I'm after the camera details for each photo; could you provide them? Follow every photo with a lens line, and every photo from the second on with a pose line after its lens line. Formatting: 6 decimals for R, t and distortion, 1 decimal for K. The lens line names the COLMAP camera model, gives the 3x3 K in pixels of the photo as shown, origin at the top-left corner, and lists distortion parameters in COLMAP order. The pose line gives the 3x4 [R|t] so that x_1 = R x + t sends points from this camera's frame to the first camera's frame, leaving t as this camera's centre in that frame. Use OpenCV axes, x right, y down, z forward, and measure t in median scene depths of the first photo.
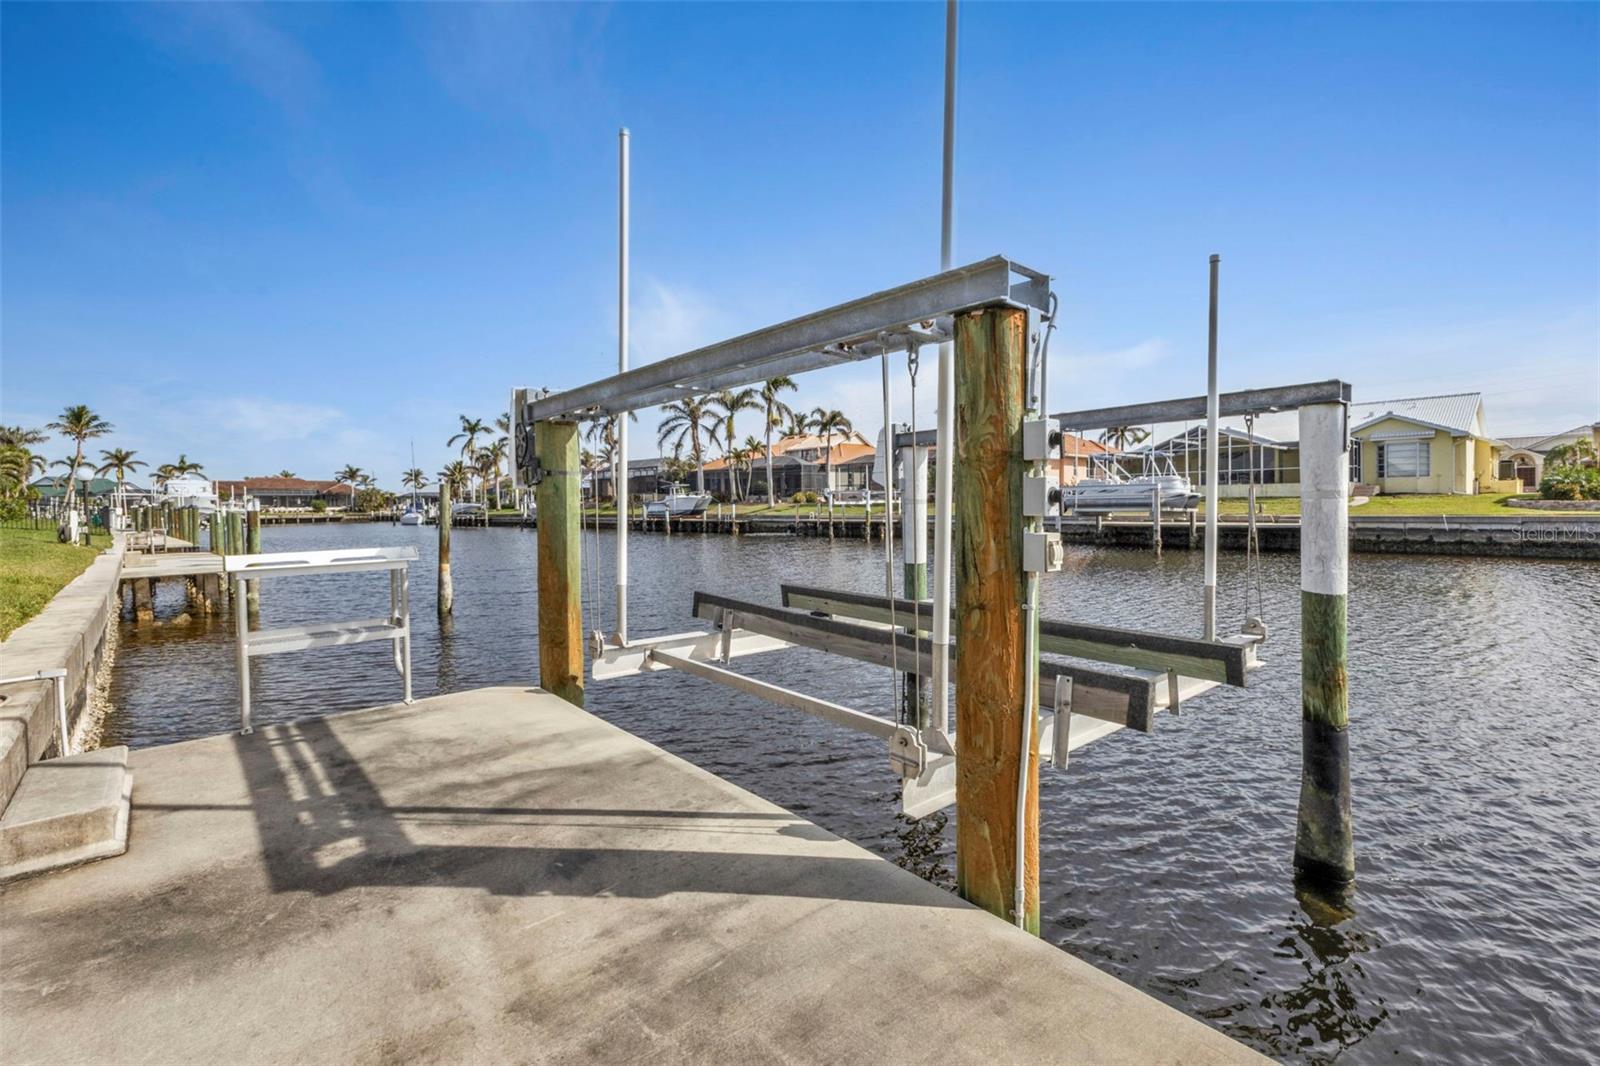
lens RADIAL K [[707.7, 0, 802.6], [0, 707.7, 528.9], [0, 0, 1]] dist [0.010184, -0.000627]
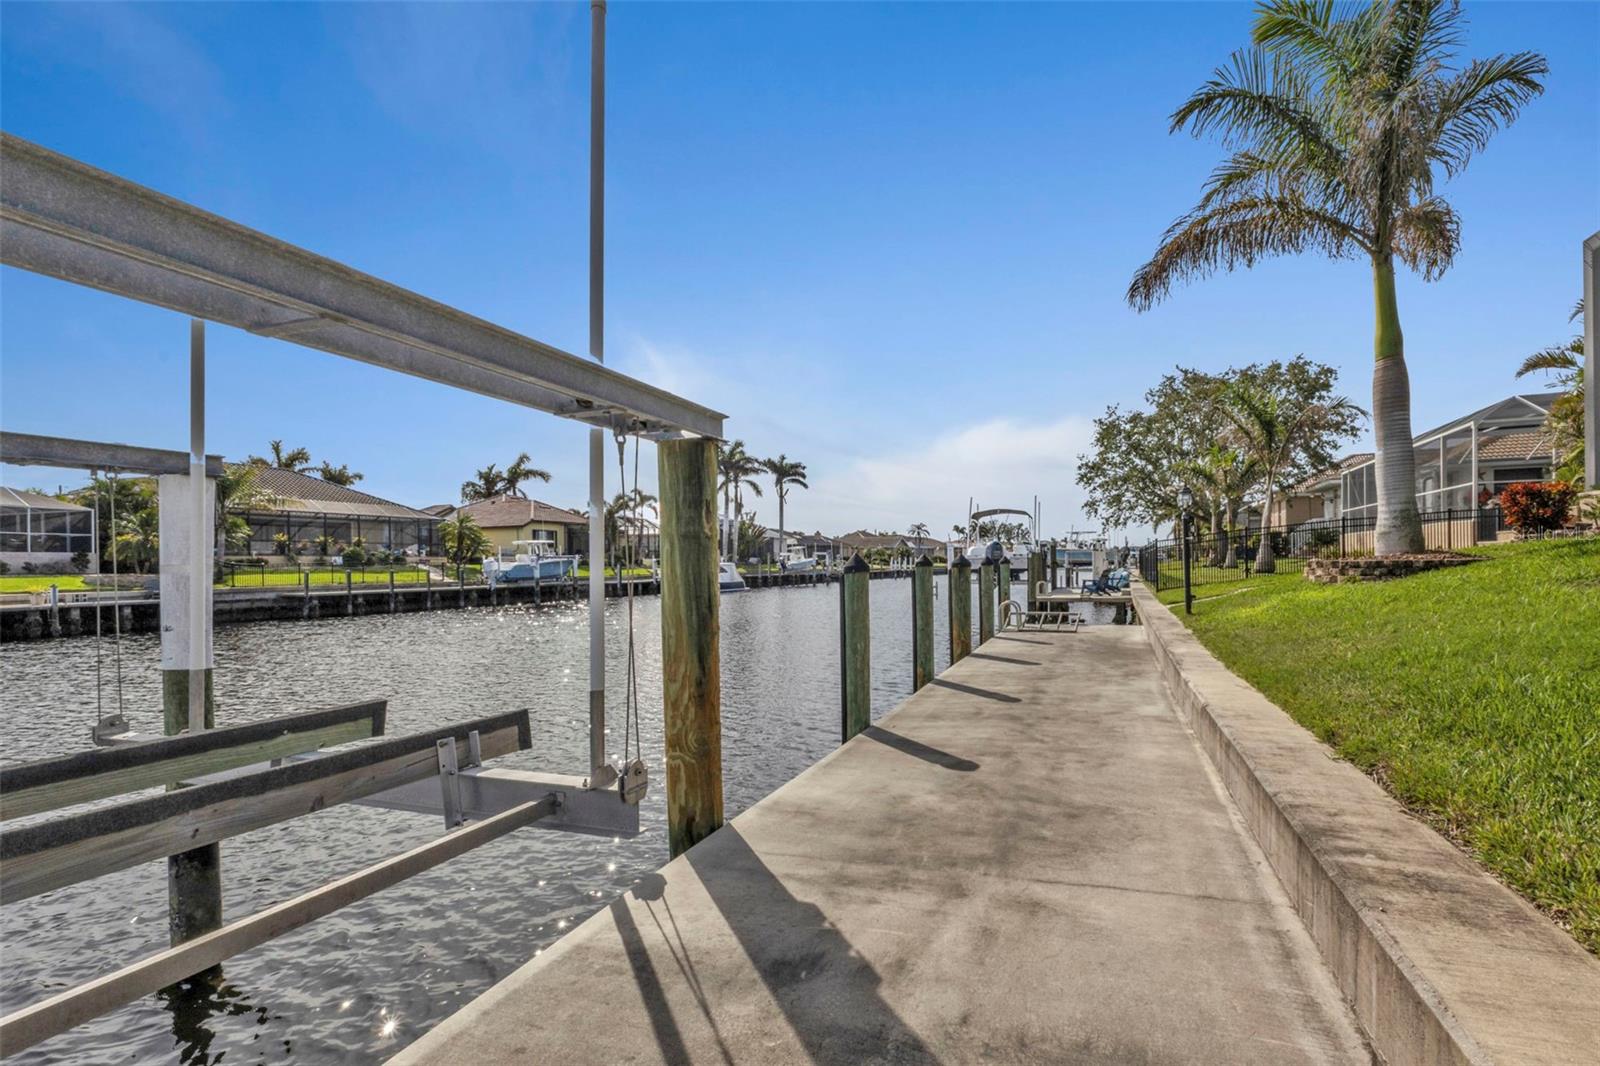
lens RADIAL K [[740.9, 0, 842.4], [0, 740.9, 558.5], [0, 0, 1]] dist [0.022878, 0.000411]
pose [[-0.491023, 0.023916, 0.870818, -0.045137], [0.049382, 0.998780, 0.000414, -0.001295], [-0.869746, 0.043207, -0.491605, 0.053266]]
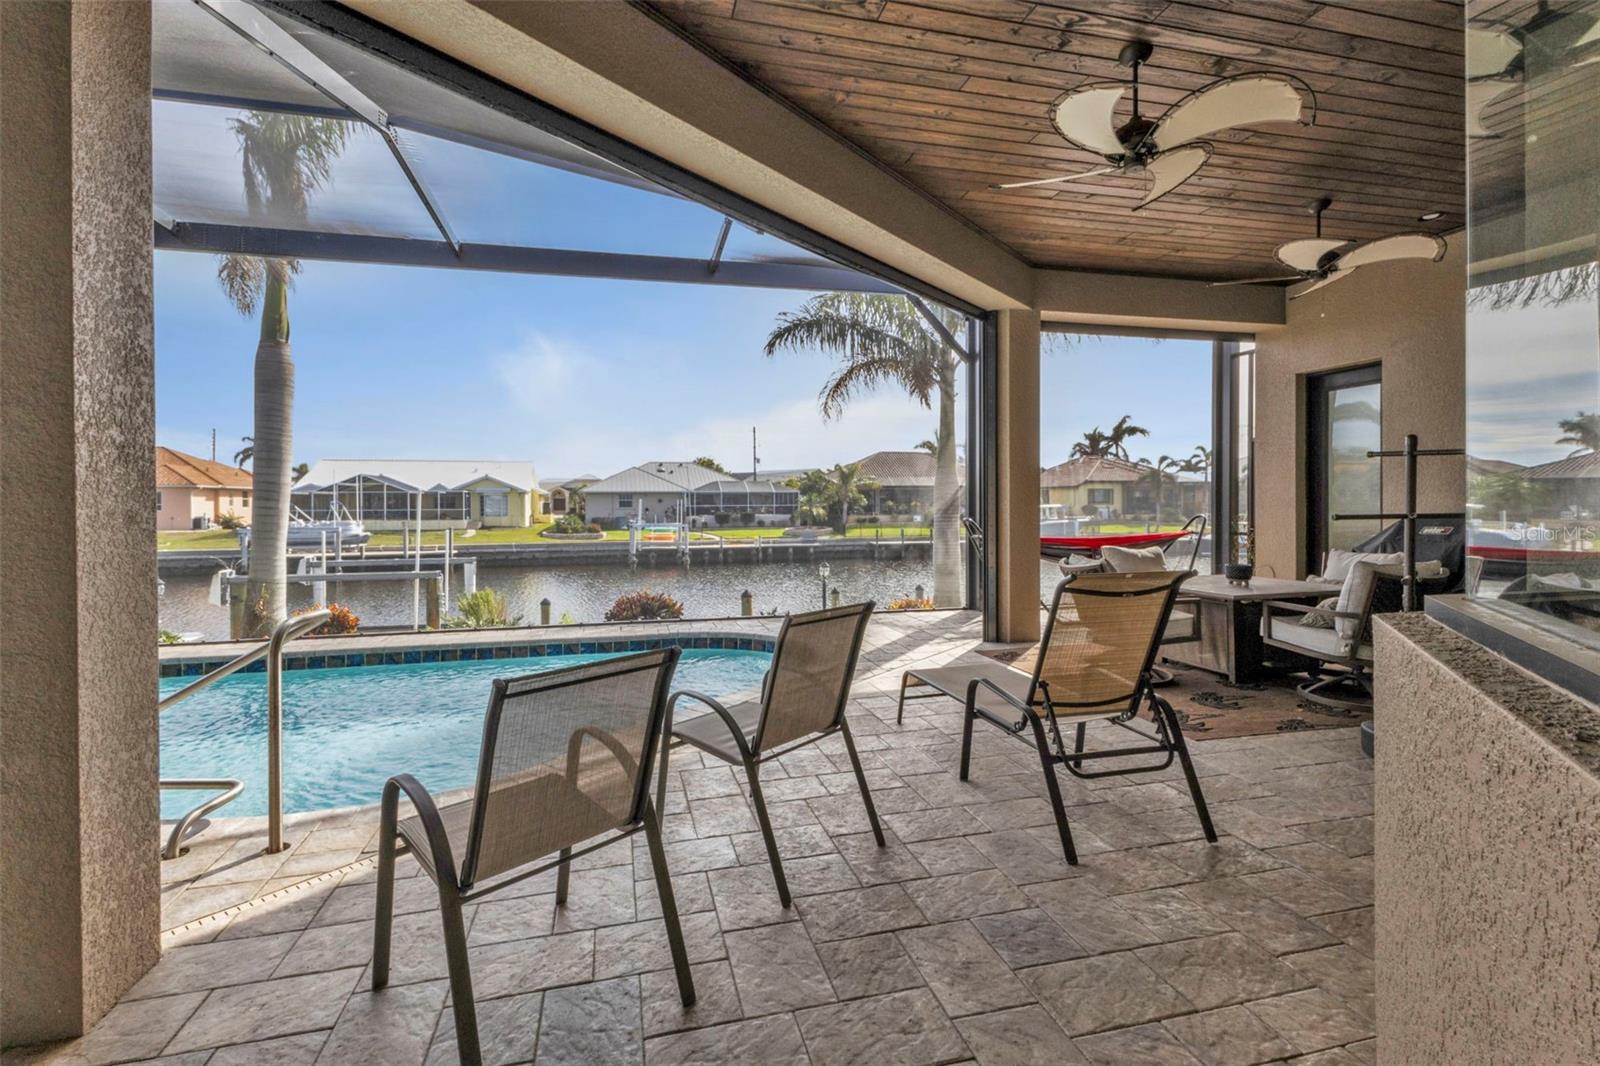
lens RADIAL K [[707.7, 0, 799.1], [0, 707.7, 507.5], [0, 0, 1]] dist [0.010184, -0.000627]
pose [[0.454180, 0.004721, 0.890897, -0.149183], [0.030497, 0.999318, -0.020843, -0.023740], [-0.890388, 0.036636, 0.453727, -0.188121]]
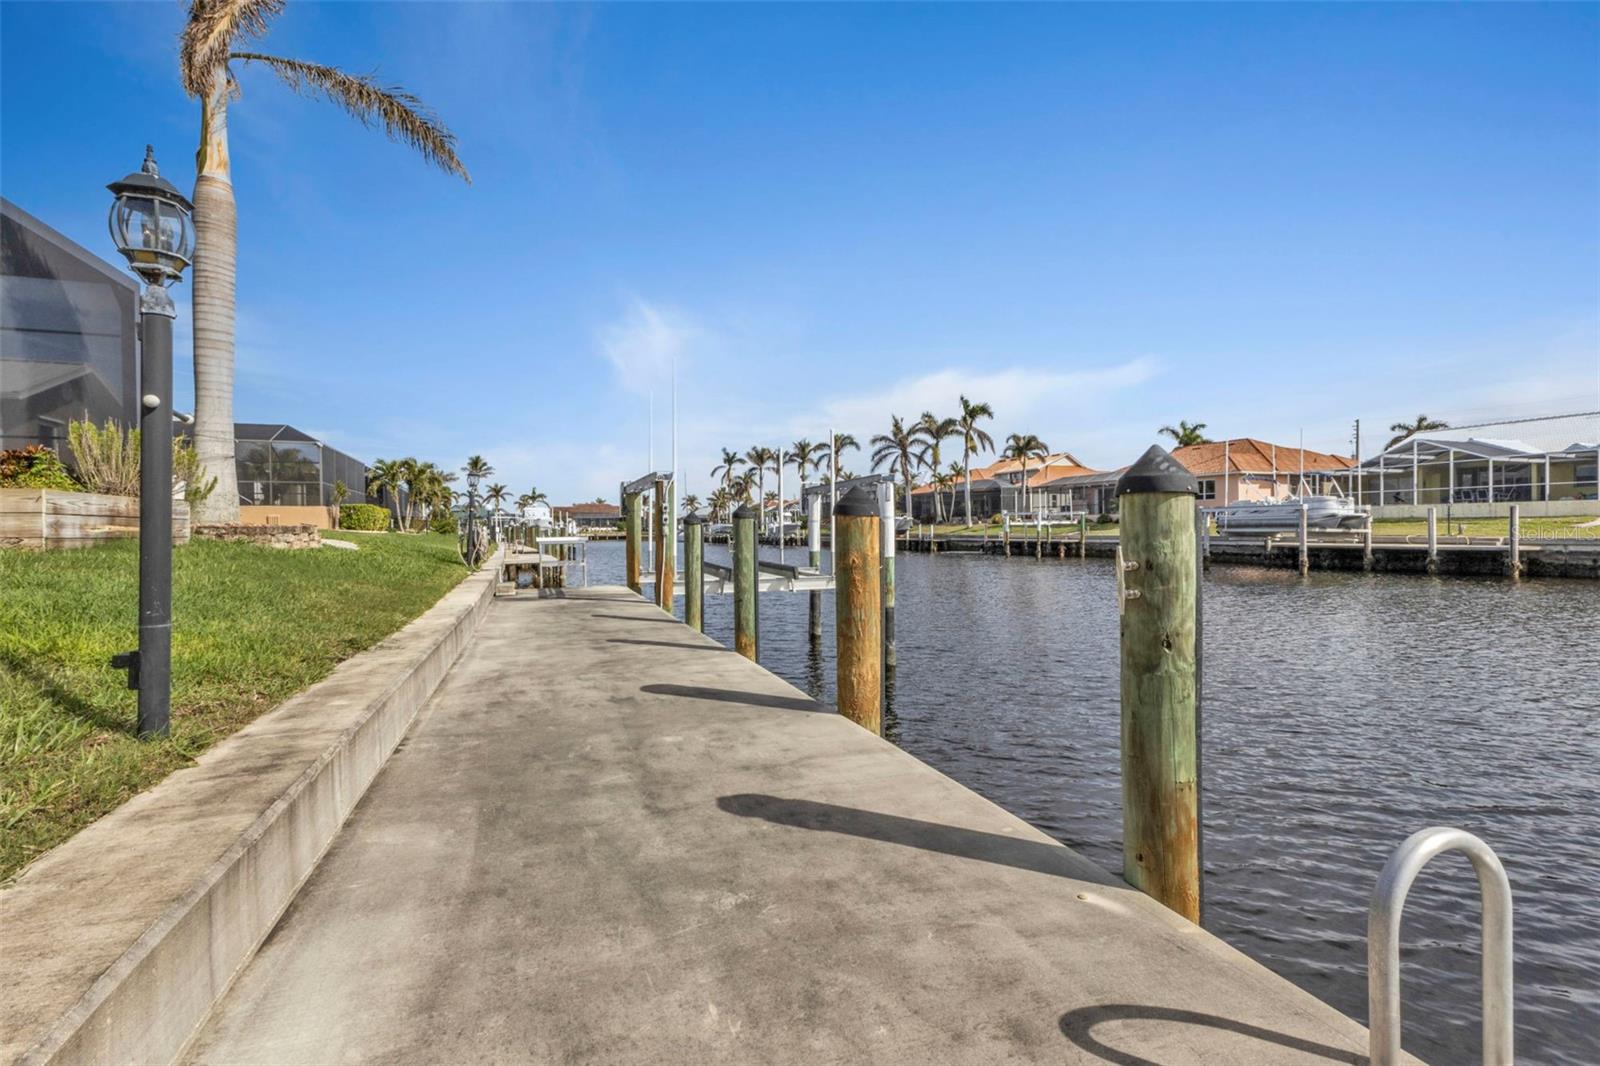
lens RADIAL K [[707.7, 0, 795.5], [0, 707.7, 540.8], [0, 0, 1]] dist [0.010184, -0.000627]
pose [[0.935321, 0.008641, -0.353696, 0.091133], [-0.013132, 0.999861, -0.010297, 0.004204], [0.353558, 0.014276, 0.935304, -0.102730]]
